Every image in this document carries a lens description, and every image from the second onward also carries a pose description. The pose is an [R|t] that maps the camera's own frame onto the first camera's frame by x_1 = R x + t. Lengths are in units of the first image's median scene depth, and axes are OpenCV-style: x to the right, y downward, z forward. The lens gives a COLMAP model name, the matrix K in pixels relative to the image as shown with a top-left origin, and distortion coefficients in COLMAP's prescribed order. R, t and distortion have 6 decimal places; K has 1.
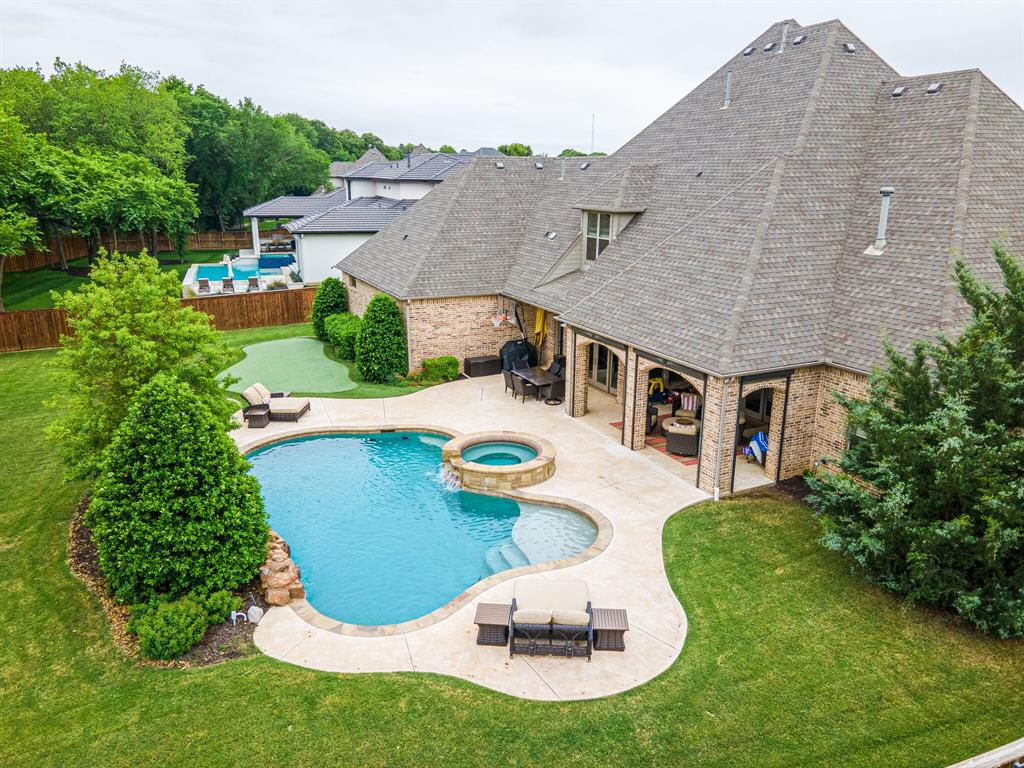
lens RADIAL K [[736.5, 0, 512.0], [0, 736.5, 384.0], [0, 0, 1]] dist [0.044724, 0.005666]
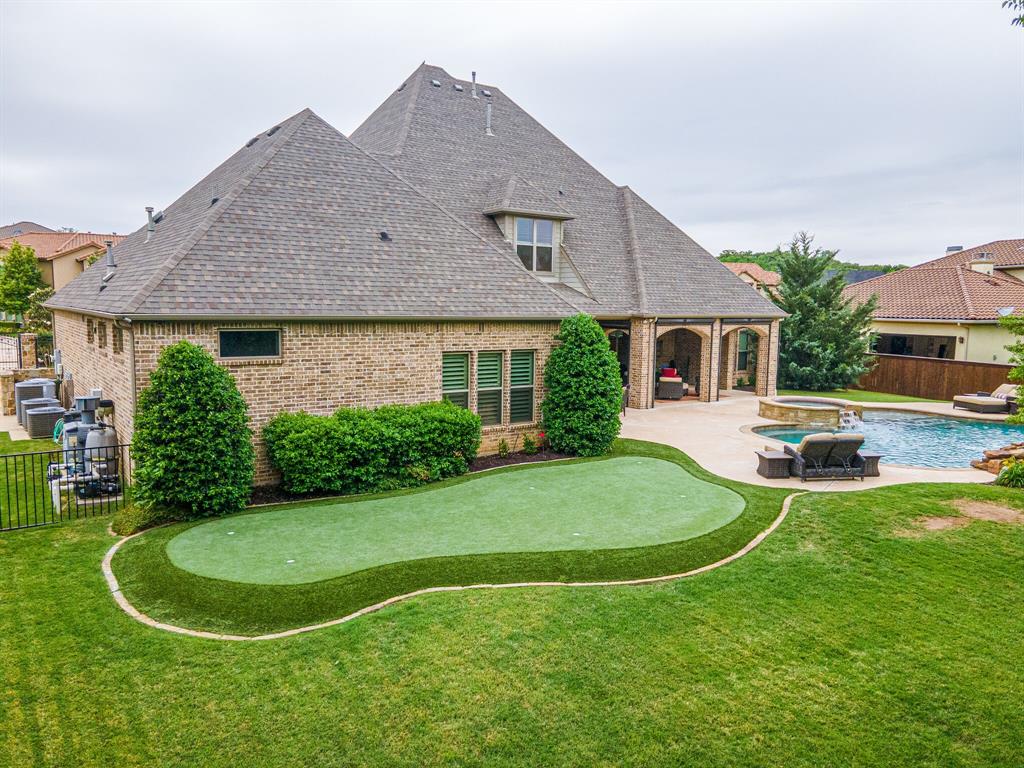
lens RADIAL K [[743.4, 0, 536.6], [0, 743.4, 384.1], [0, 0, 1]] dist [0.036945, -0.002631]
pose [[-0.195218, -0.120222, 0.973363, -0.897207], [0.252508, 0.952840, 0.168331, -0.204034], [-0.947697, 0.278643, -0.155655, 1.293959]]
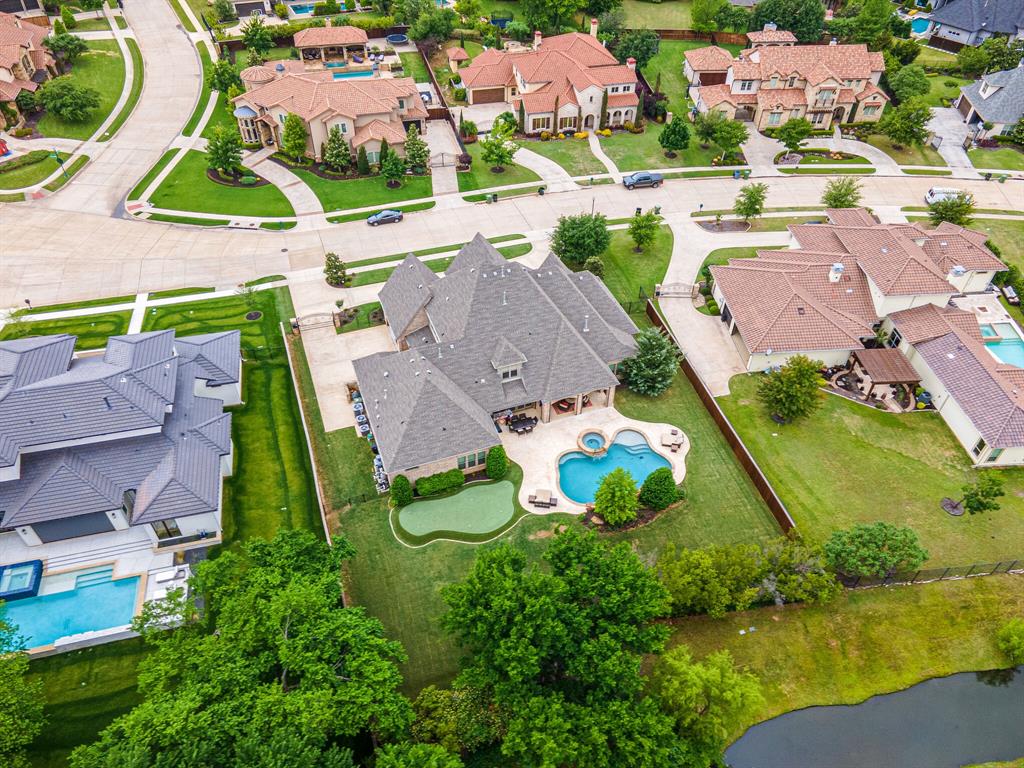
lens RADIAL K [[773.9, 0, 510.1], [0, 773.9, 368.8], [0, 0, 1]] dist [0.044571, 0.001073]
pose [[0.103366, -0.672897, 0.732479, -2.037057], [0.262864, 0.728722, 0.632350, -2.086861], [-0.959280, 0.127179, 0.252205, 0.332792]]
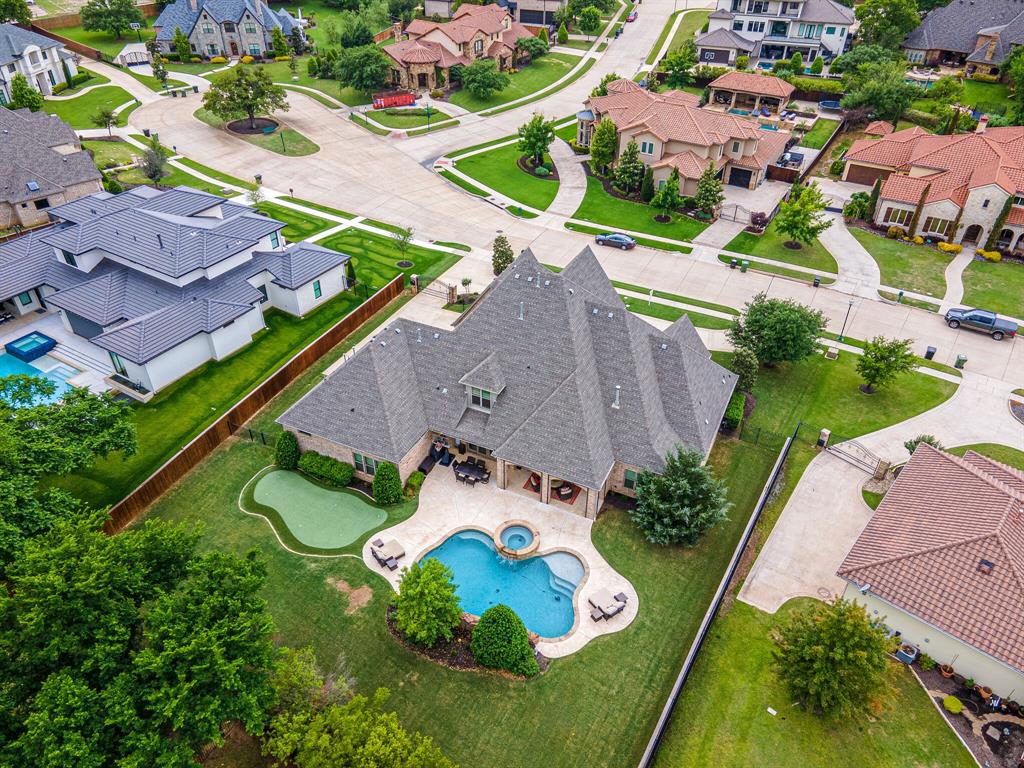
lens RADIAL K [[736.5, 0, 512.0], [0, 736.5, 384.0], [0, 0, 1]] dist [0.044724, 0.005666]
pose [[0.782540, -0.376227, 0.496070, -0.854916], [0.173328, 0.896917, 0.406814, -1.103986], [-0.597987, -0.232365, 0.767084, -0.610744]]
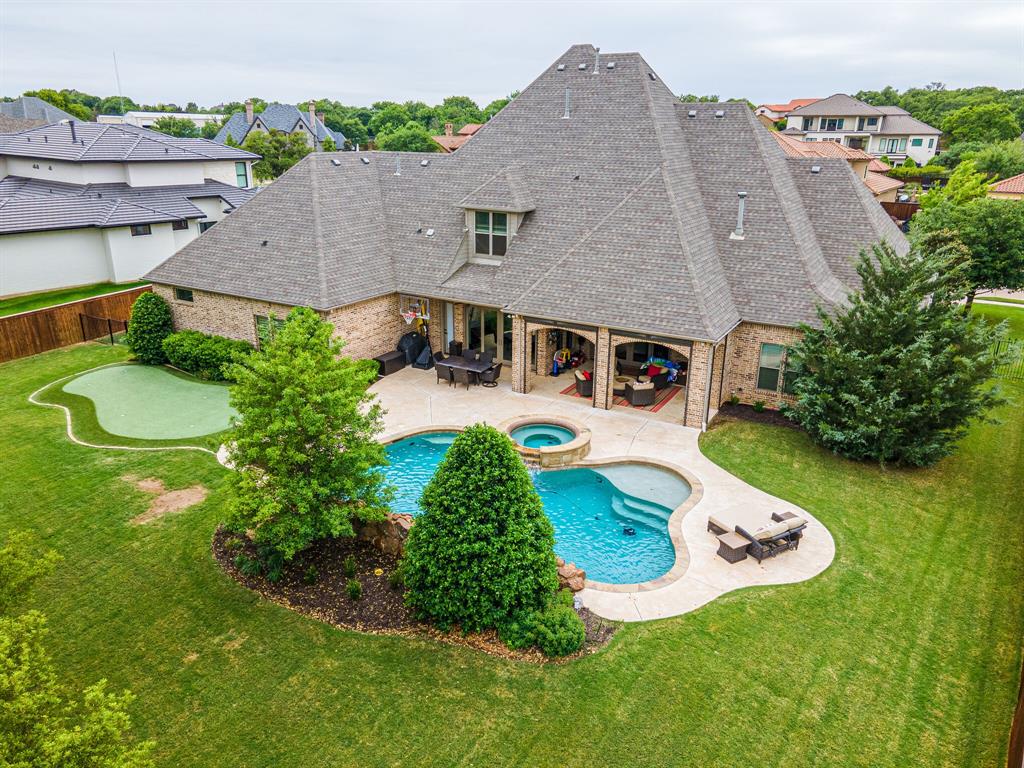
lens RADIAL K [[736.5, 0, 512.0], [0, 736.5, 384.0], [0, 0, 1]] dist [0.044724, 0.005666]
pose [[0.829580, -0.184262, 0.527109, -0.535061], [0.151053, 0.982843, 0.105841, -0.094306], [-0.537568, -0.008182, 0.843181, 0.031357]]
